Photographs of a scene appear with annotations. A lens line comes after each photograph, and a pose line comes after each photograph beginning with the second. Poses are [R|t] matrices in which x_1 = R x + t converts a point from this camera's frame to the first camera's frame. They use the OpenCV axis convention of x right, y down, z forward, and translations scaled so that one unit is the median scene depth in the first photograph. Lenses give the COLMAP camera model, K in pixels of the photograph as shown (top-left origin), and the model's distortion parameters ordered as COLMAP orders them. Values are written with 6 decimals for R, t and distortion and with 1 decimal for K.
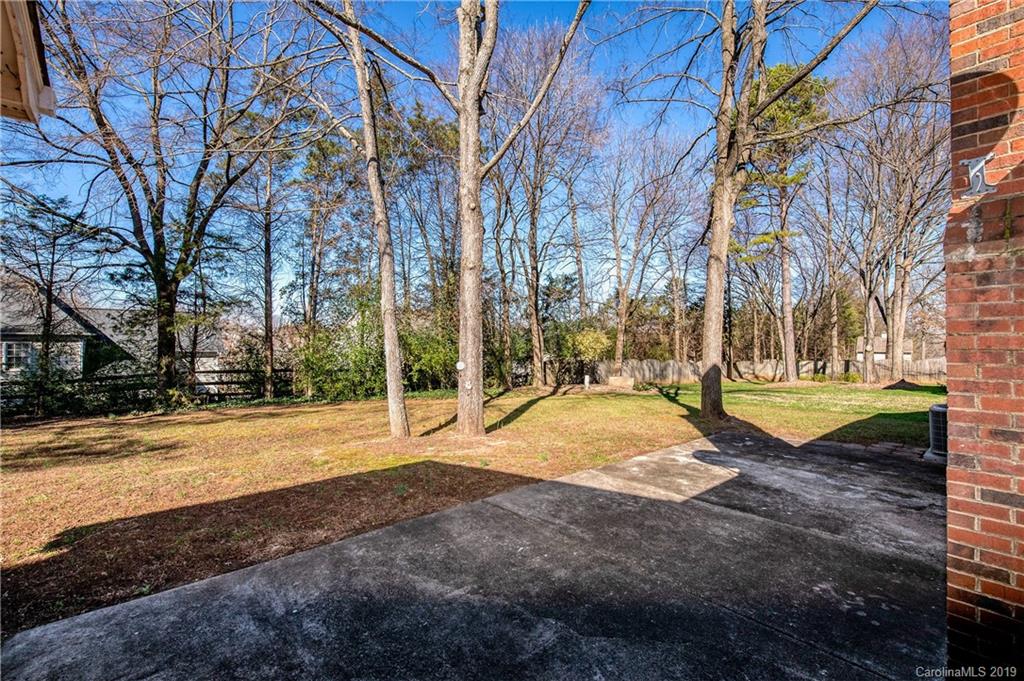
lens RADIAL K [[464.0, 0, 515.0], [0, 464.0, 337.5], [0, 0, 1]] dist [0.013579, 0.000250]
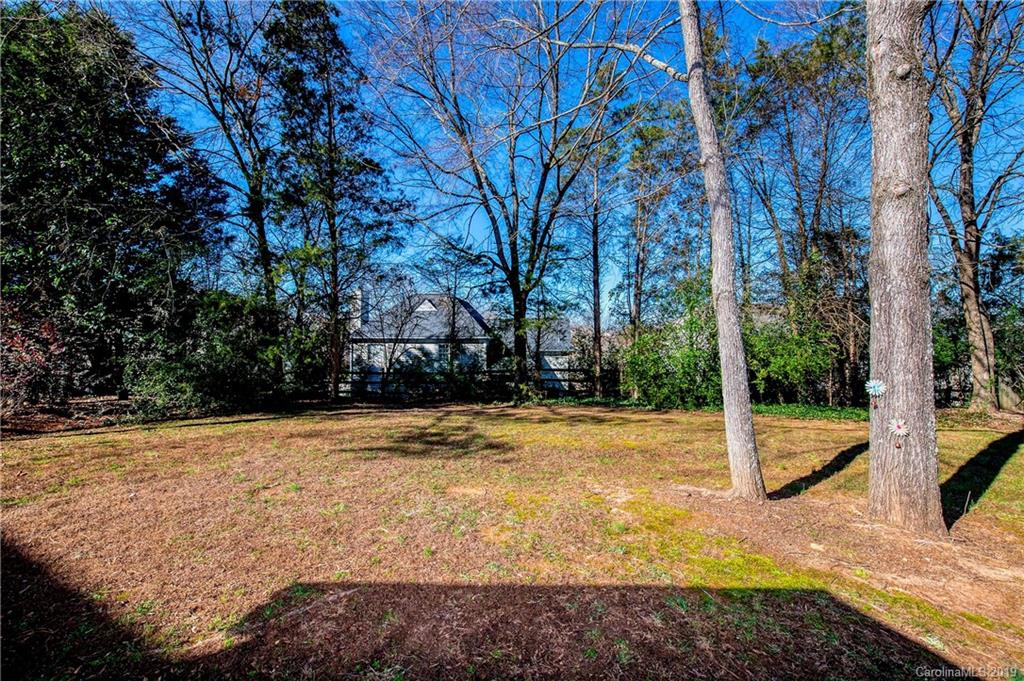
lens RADIAL K [[413.6, 0, 515.7], [0, 413.6, 340.9], [0, 0, 1]] dist [0.006018, -0.001257]
pose [[0.745906, -0.010171, -0.665973, -0.058591], [0.014520, 0.999894, 0.000991, 0.001617], [0.665893, -0.010409, 0.745975, 0.209174]]
